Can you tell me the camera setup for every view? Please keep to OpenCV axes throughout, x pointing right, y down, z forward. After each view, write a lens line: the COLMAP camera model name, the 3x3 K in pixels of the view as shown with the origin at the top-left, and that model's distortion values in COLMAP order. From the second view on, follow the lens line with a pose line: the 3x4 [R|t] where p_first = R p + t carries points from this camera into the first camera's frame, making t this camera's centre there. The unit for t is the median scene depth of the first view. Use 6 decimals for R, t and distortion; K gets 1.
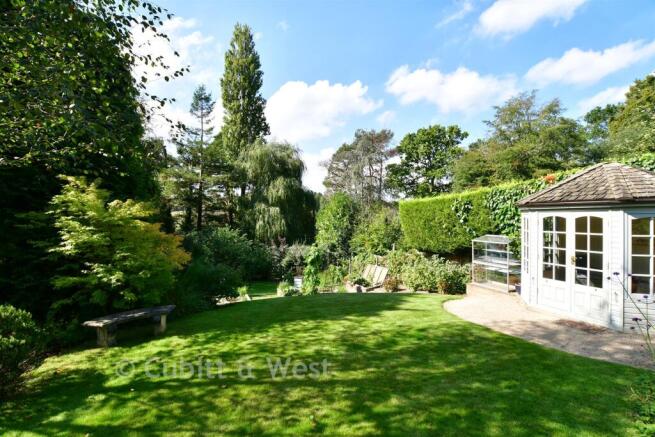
lens RADIAL K [[285.9, 0, 326.2], [0, 285.9, 216.3], [0, 0, 1]] dist [-0.017928, 0.000239]
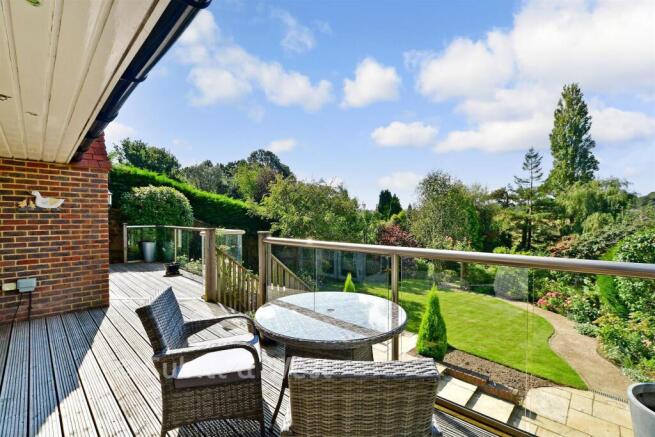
lens RADIAL K [[285.9, 0, 326.0], [0, 285.9, 219.4], [0, 0, 1]] dist [-0.017928, 0.000239]
pose [[0.417473, 0.003639, -0.908682, 0.393944], [-0.003857, 0.999990, 0.002233, -0.093095], [0.908681, 0.002573, 0.417483, -0.492697]]
